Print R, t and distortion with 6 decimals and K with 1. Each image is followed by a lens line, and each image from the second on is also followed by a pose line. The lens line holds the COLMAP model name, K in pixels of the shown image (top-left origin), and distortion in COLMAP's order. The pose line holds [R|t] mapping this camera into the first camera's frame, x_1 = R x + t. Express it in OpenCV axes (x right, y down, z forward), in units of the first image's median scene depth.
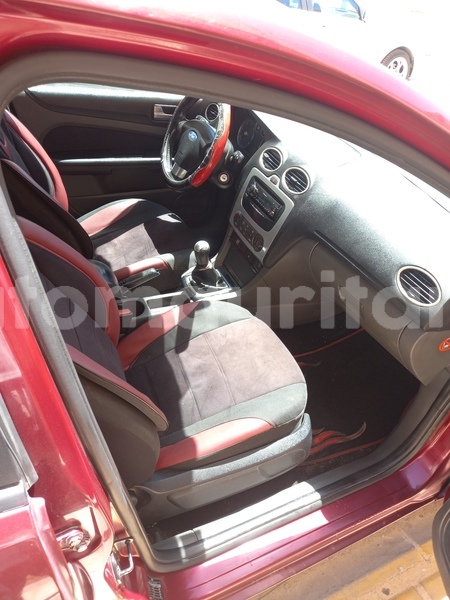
lens RADIAL K [[436.2, 0, 221.0], [0, 436.2, 301.7], [0, 0, 1]] dist [0.008826, -0.001257]
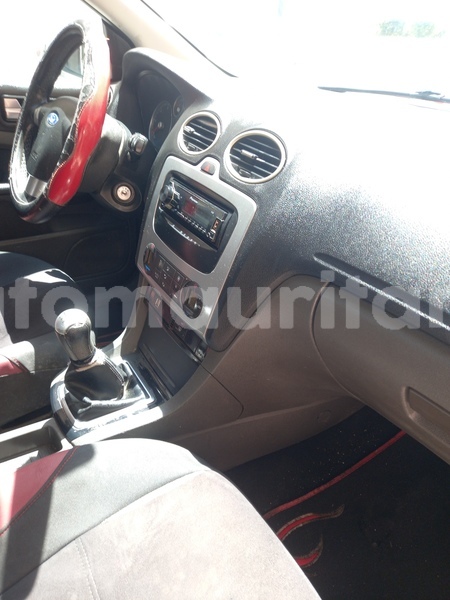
lens RADIAL K [[436.2, 0, 224.7], [0, 436.2, 299.2], [0, 0, 1]] dist [0.008826, -0.001257]
pose [[0.989108, -0.114149, 0.092926, 0.074932], [0.126502, 0.982008, -0.140203, -0.064322], [-0.075250, 0.150432, 0.985752, 0.525043]]
